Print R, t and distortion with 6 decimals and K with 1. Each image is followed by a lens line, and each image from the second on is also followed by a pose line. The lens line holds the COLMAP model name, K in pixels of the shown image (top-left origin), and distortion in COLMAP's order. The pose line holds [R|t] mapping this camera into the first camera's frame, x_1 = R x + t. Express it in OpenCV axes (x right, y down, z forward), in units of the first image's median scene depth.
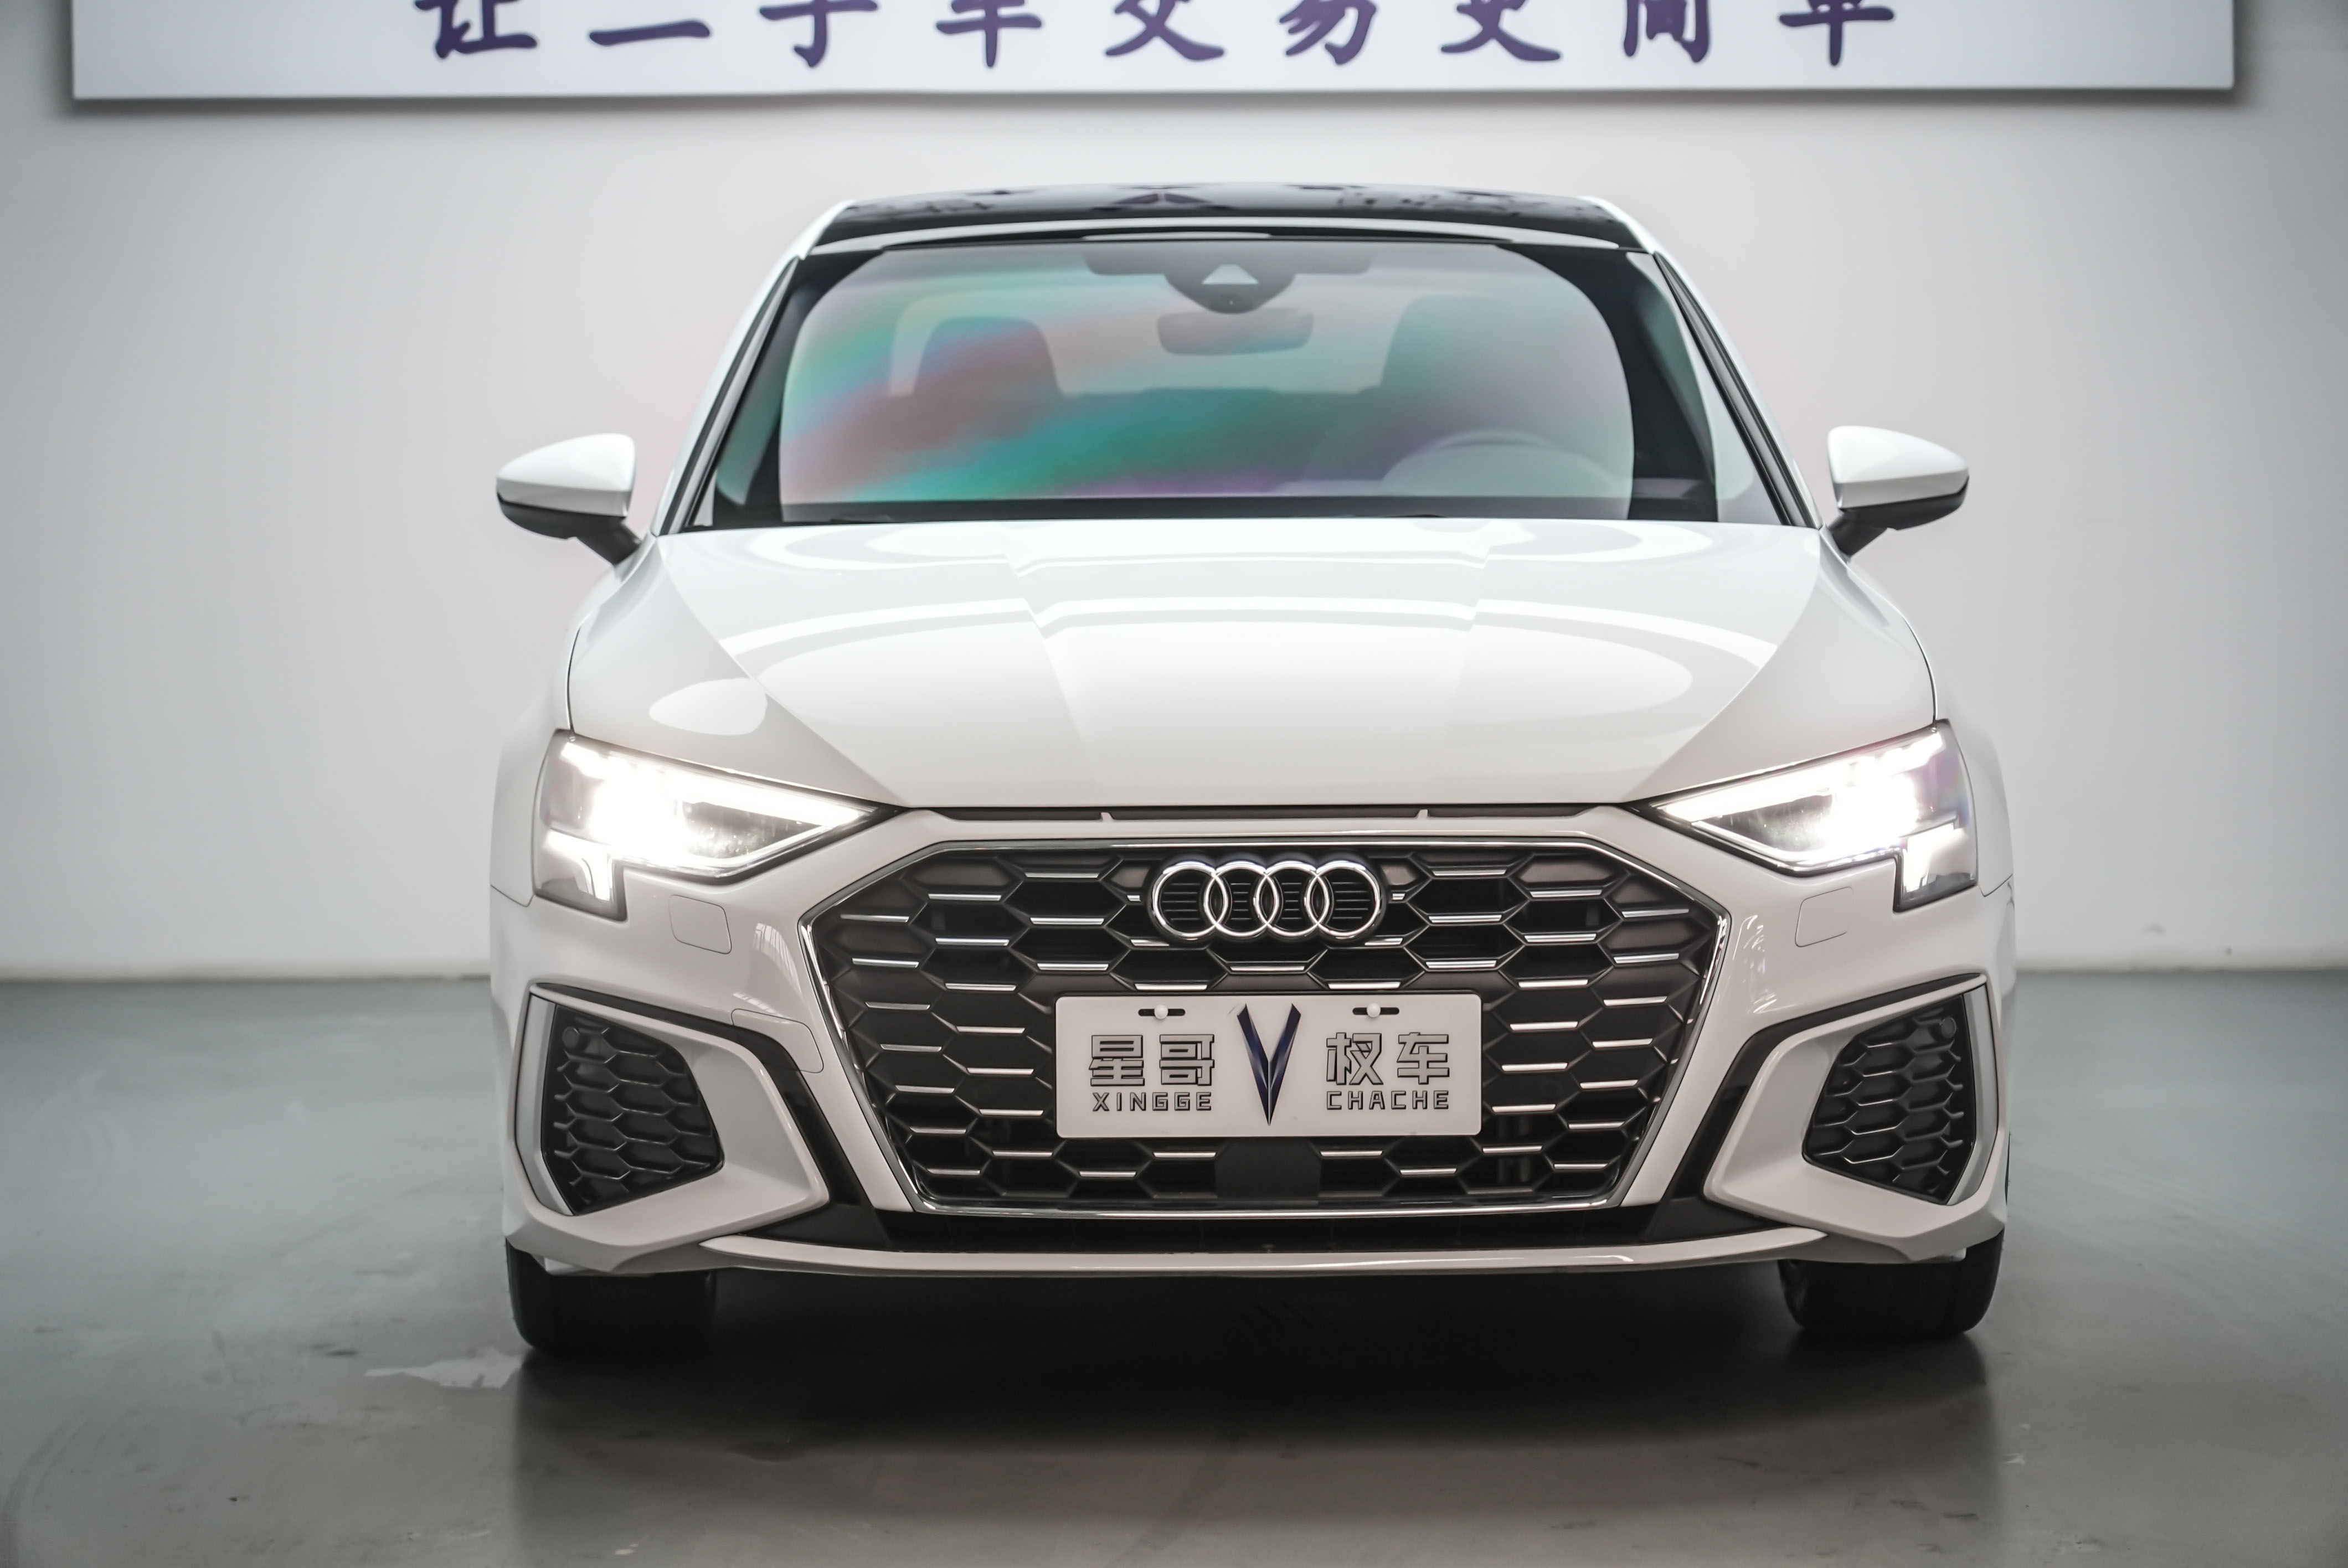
lens RADIAL K [[6007.0, 0, 1177.6], [0, 6007.0, 788.8], [0, 0, 1]] dist [-0.047285, 0.000000]
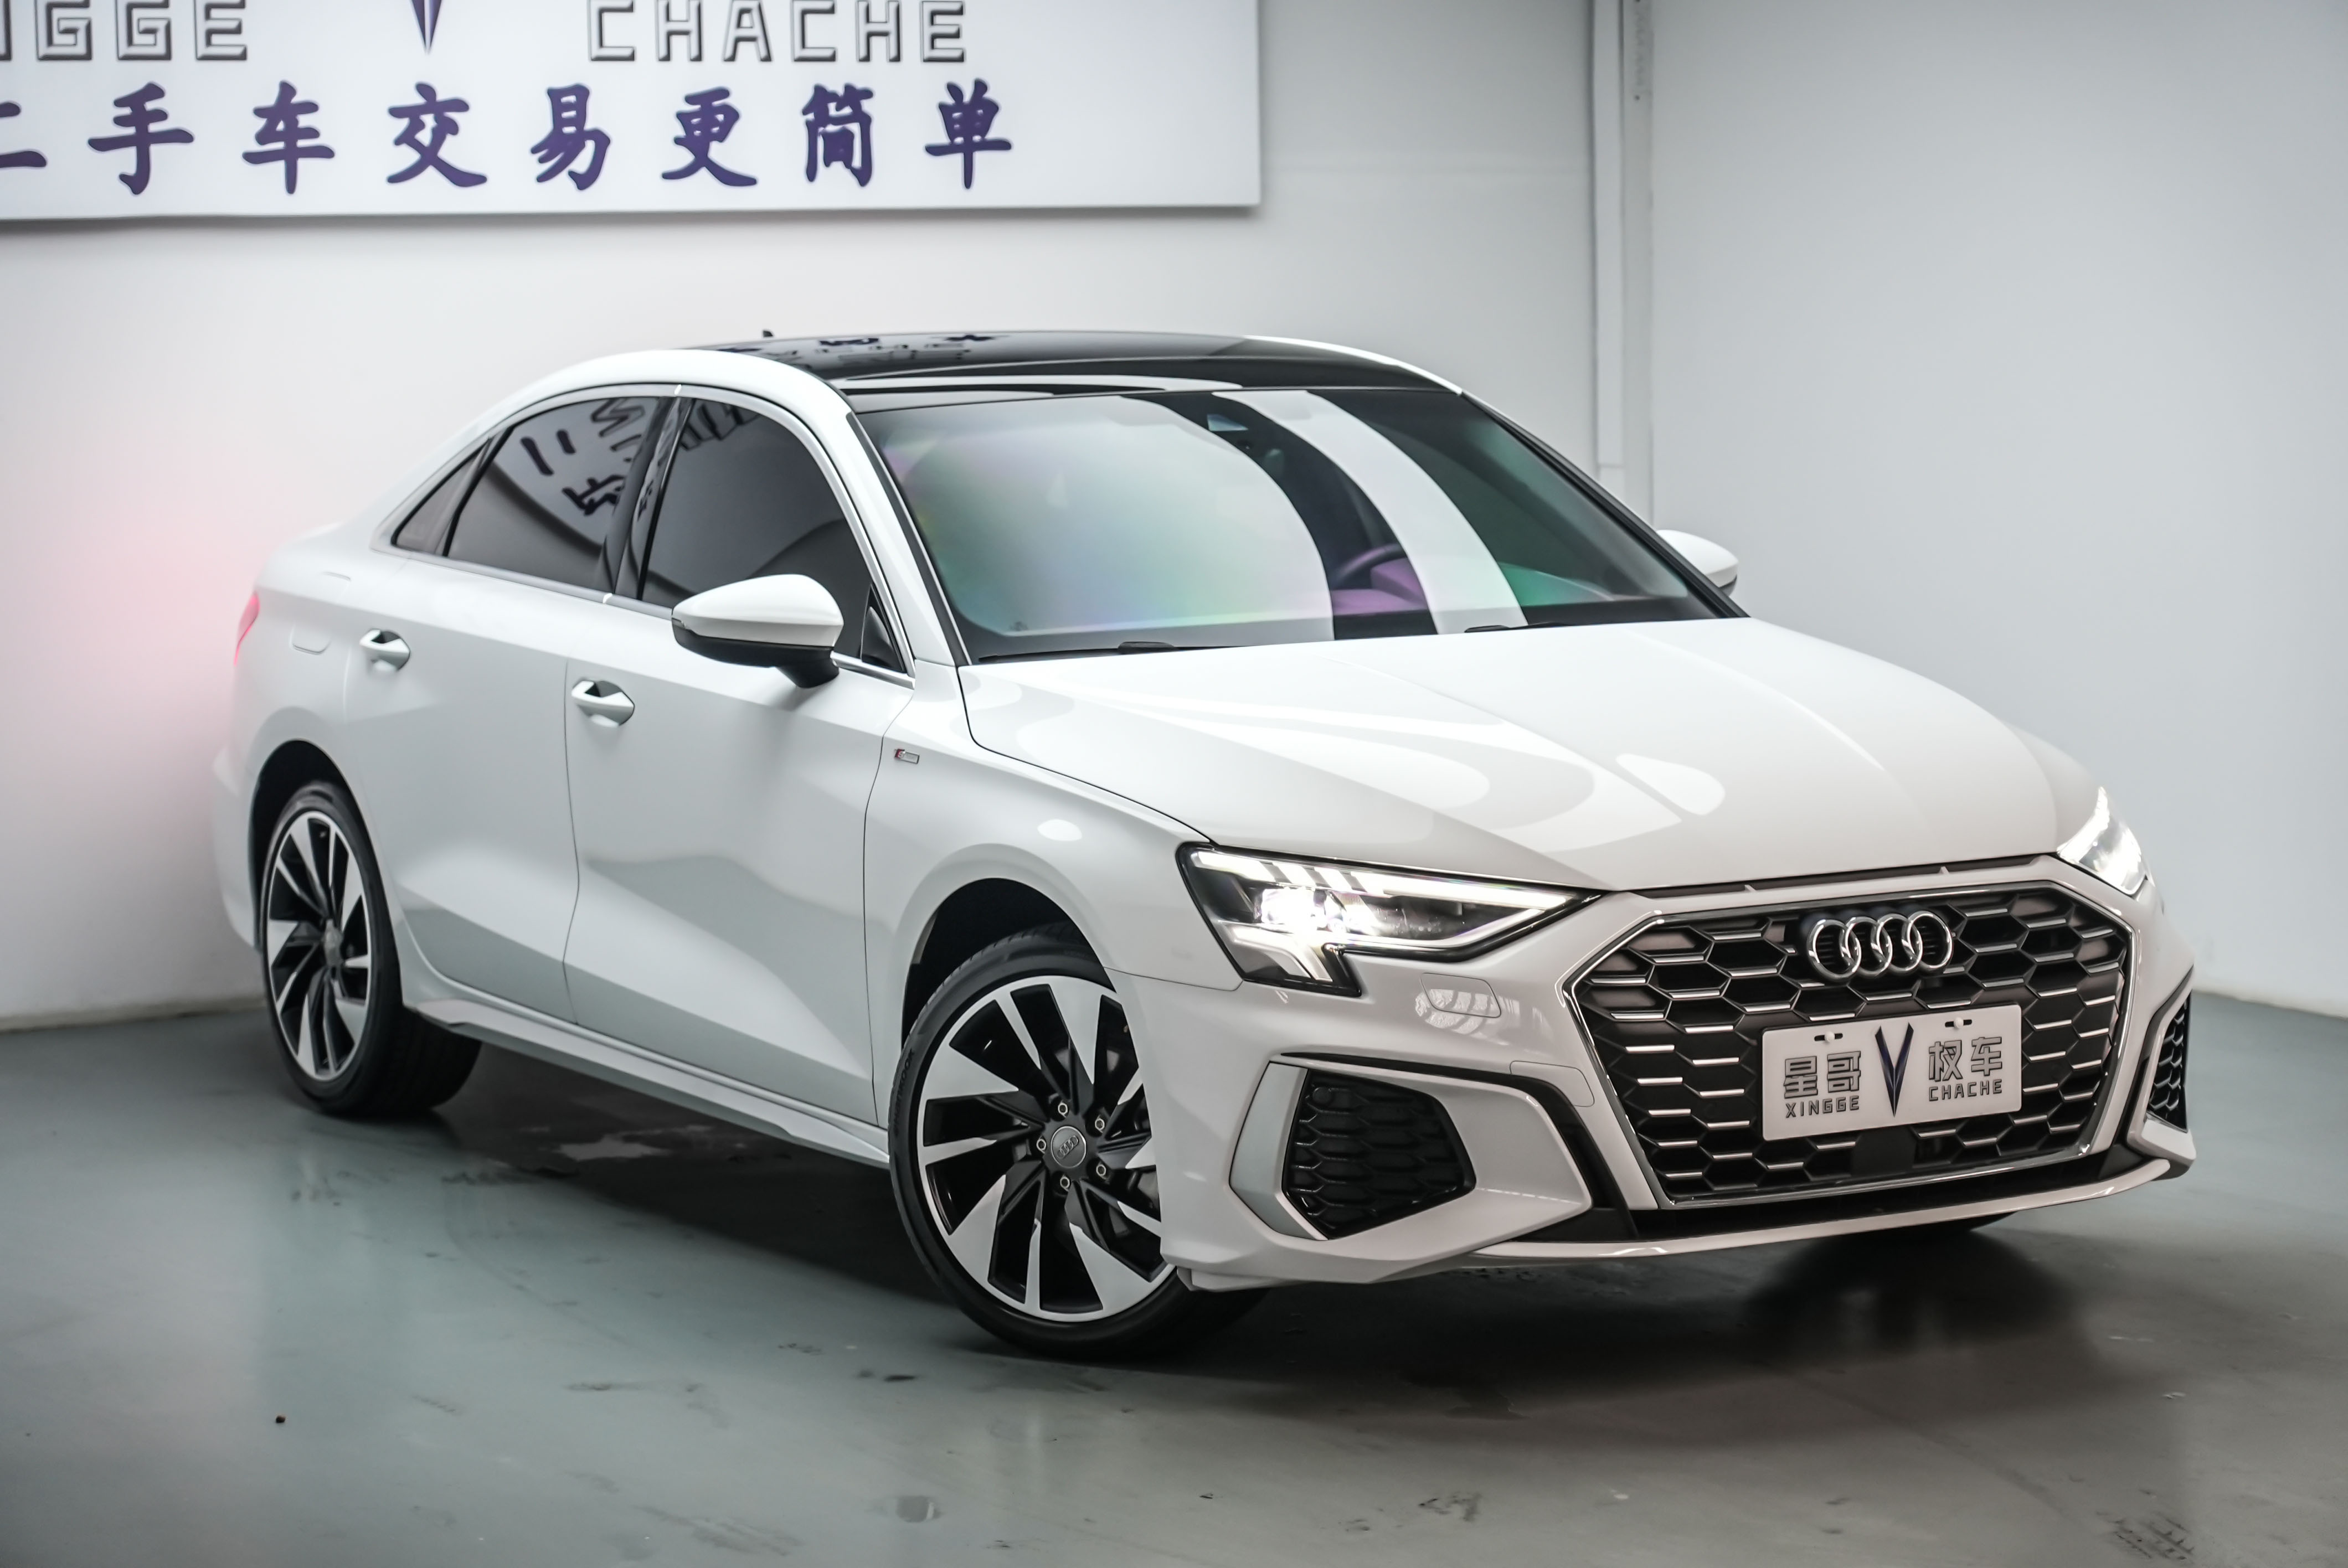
lens RADIAL K [[5671.7, 0, 1190.5], [0, 5671.7, 780.0], [0, 0, 1]] dist [0.015263, 0.000000]
pose [[0.863523, -0.057133, 0.501063, -0.724071], [0.048309, 0.998364, 0.030582, -0.061582], [-0.501991, -0.002202, 0.864870, 0.011251]]
